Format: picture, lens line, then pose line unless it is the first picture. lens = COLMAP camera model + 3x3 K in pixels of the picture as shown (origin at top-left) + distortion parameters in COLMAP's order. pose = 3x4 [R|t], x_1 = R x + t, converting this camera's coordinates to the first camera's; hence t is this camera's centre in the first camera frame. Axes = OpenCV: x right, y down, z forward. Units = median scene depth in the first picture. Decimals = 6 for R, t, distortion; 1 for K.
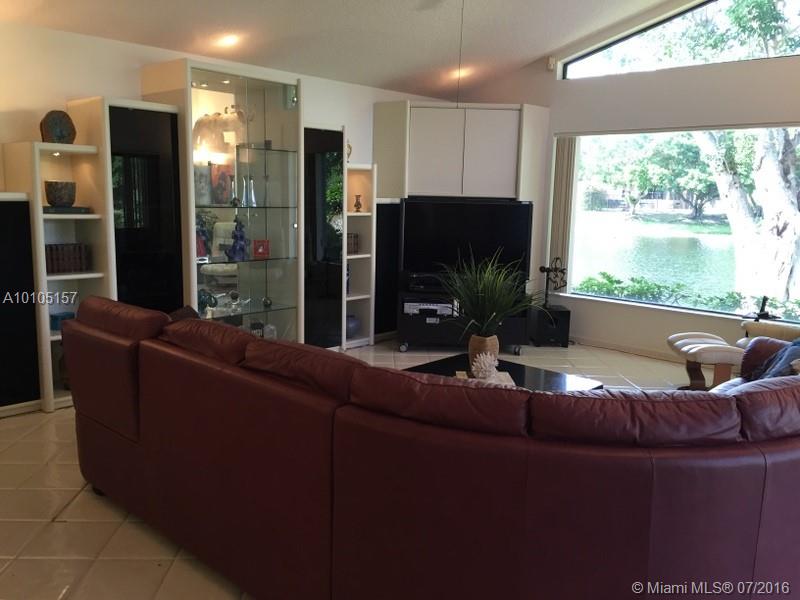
lens RADIAL K [[675.3, 0, 400.3], [0, 675.3, 318.2], [0, 0, 1]] dist [0.001935, -0.003115]
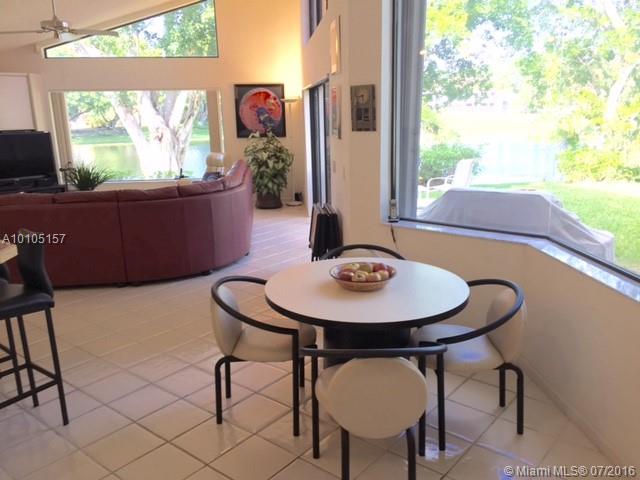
lens RADIAL K [[540.2, 0, 320.2], [0, 540.2, 254.6], [0, 0, 1]] dist [0.001935, -0.003115]
pose [[0.650261, -0.224622, 0.725745, -0.414643], [0.168294, 0.974147, 0.150714, 0.043317], [-0.740836, 0.024135, 0.671252, -0.426377]]
